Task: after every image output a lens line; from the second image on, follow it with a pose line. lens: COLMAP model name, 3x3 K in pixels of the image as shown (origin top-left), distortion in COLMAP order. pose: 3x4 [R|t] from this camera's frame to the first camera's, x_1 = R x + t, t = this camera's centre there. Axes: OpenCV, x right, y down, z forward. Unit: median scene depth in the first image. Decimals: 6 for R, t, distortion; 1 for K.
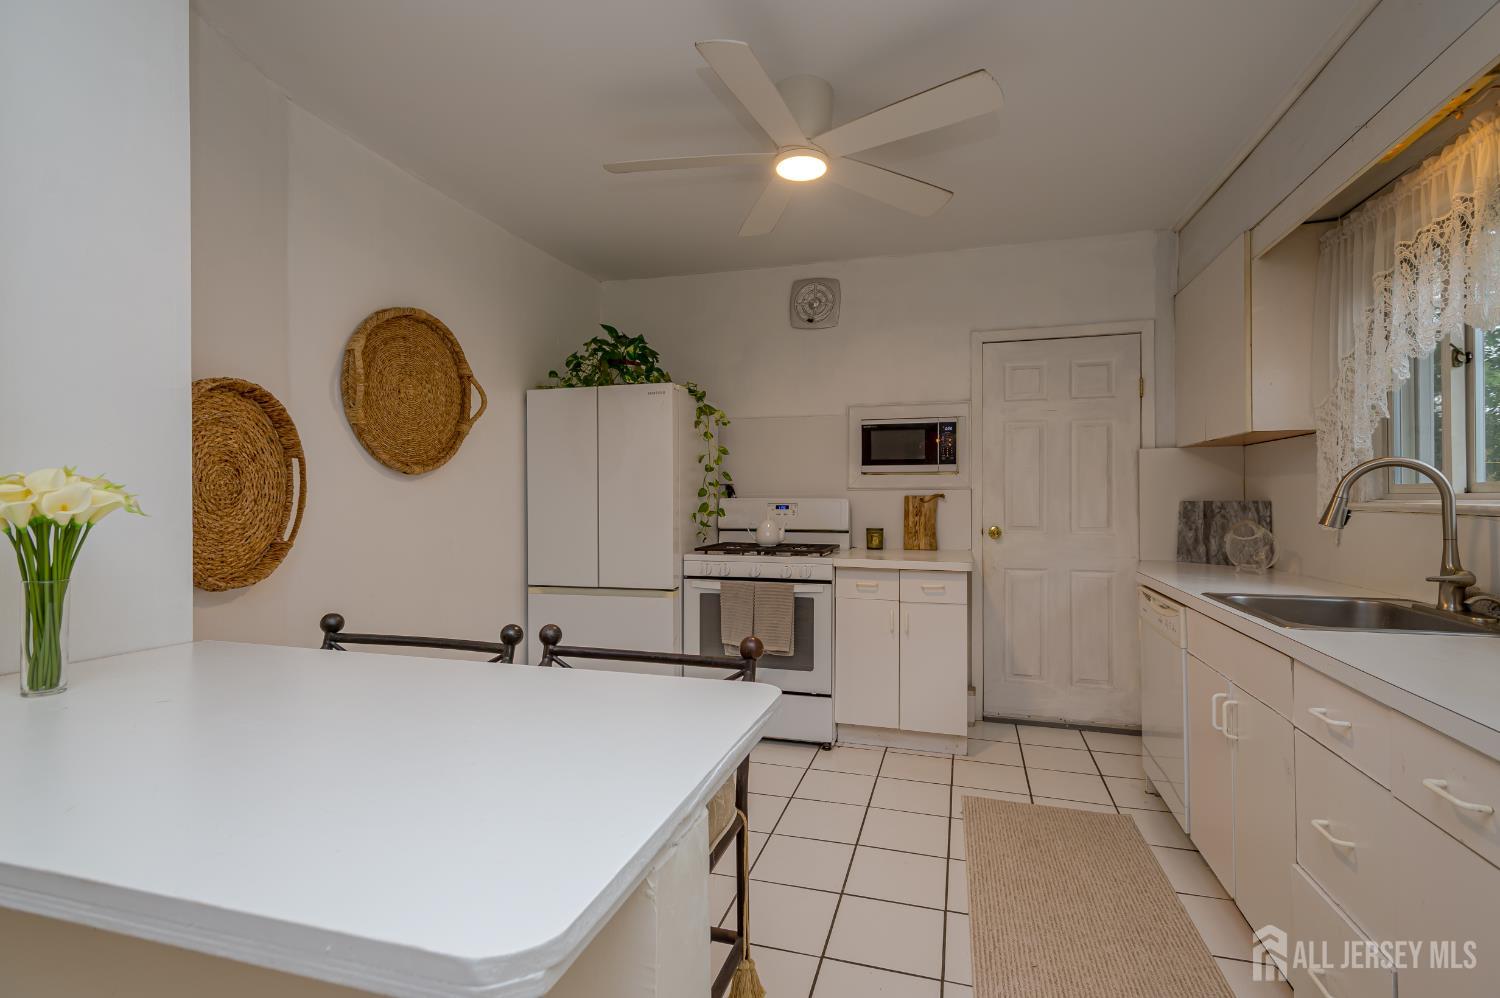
lens RADIAL K [[695.8, 0, 750.5], [0, 695.8, 493.5], [0, 0, 1]] dist [0.016552, -0.004164]
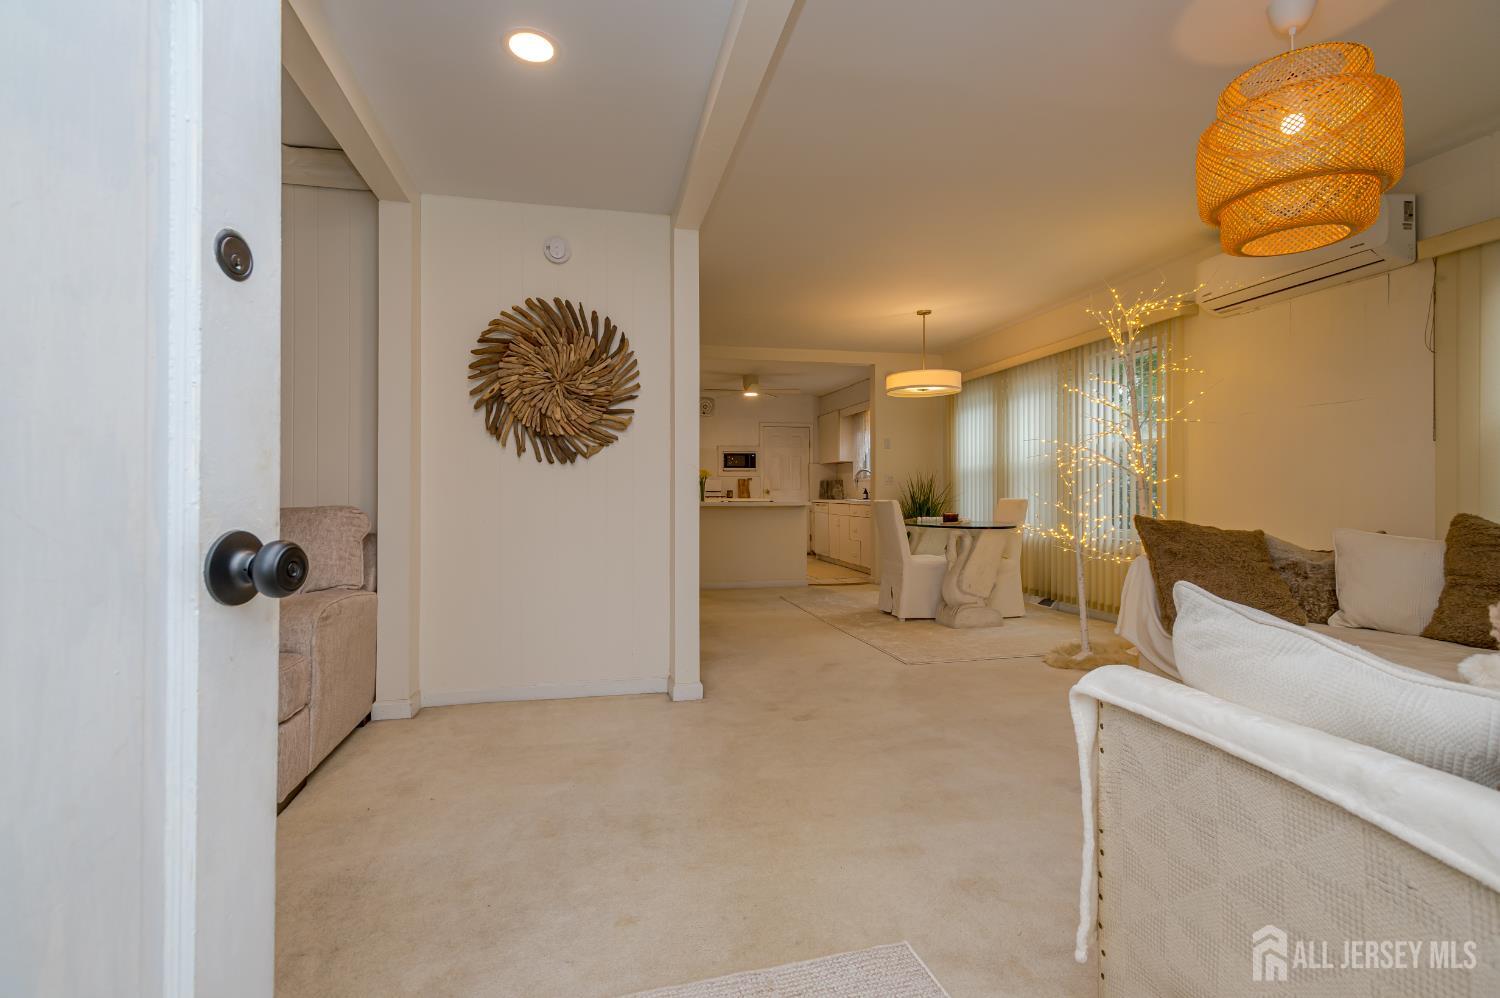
lens RADIAL K [[695.8, 0, 753.5], [0, 695.8, 493.9], [0, 0, 1]] dist [0.016552, -0.004164]
pose [[0.862731, -0.004200, 0.505646, -1.200325], [0.001777, 0.999985, 0.005274, 0.051665], [-0.505661, -0.003651, 0.862725, -1.521475]]
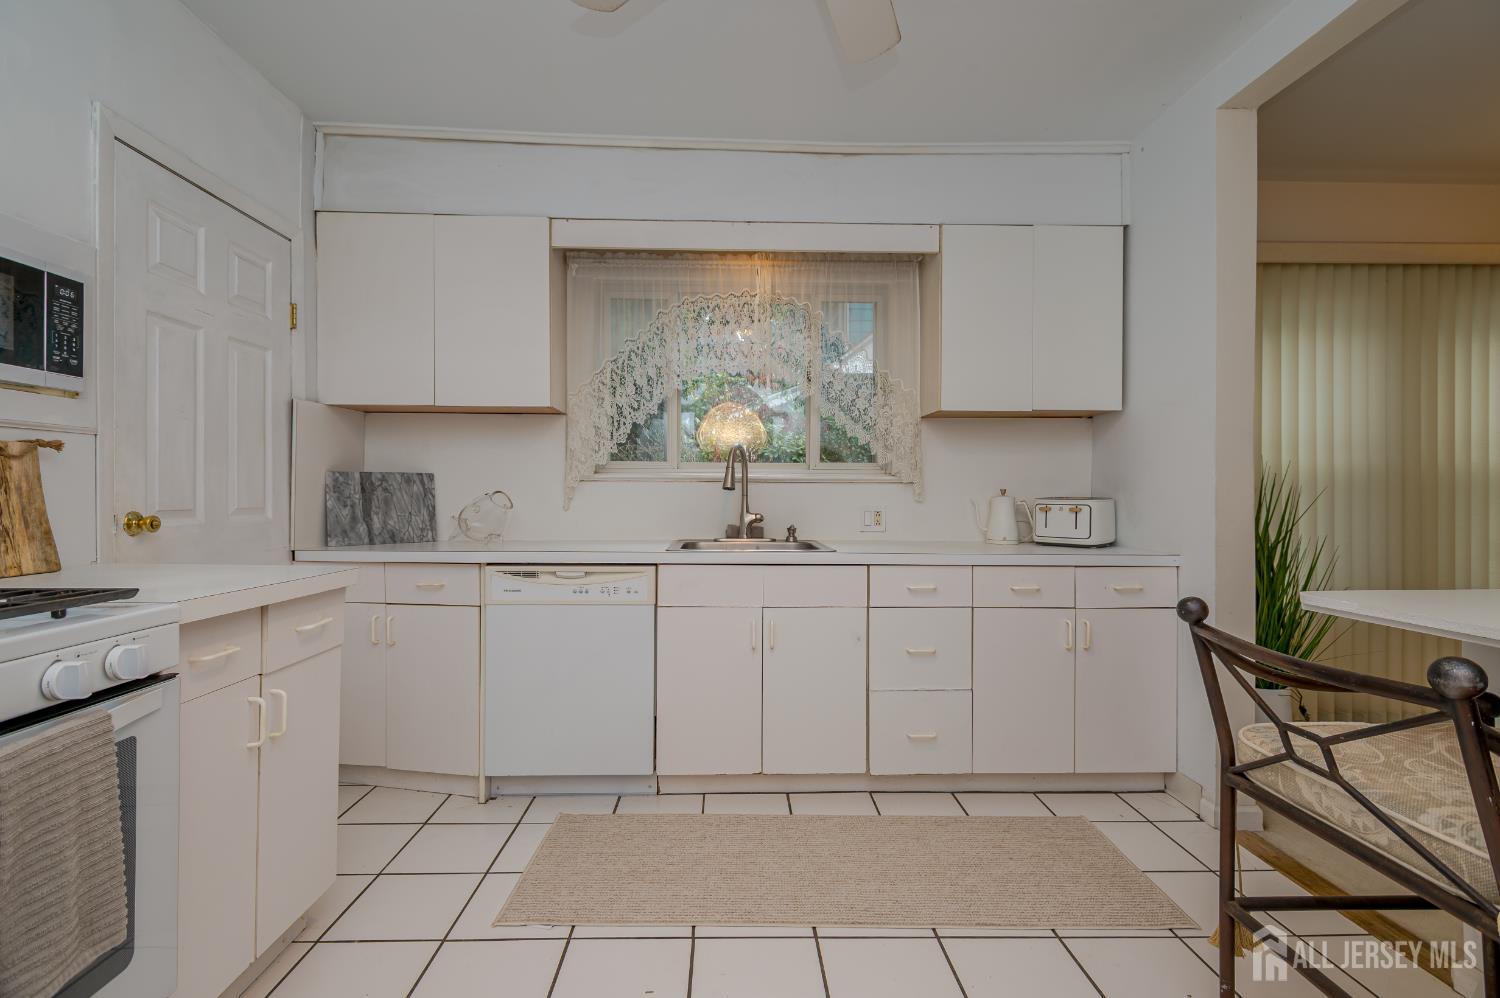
lens RADIAL K [[695.8, 0, 753.5], [0, 695.8, 495.6], [0, 0, 1]] dist [0.016552, -0.004164]
pose [[-0.316302, -0.004900, 0.948646, -0.284634], [-0.010145, 0.999947, 0.001782, 0.030517], [-0.948604, -0.009060, -0.316334, 0.751290]]
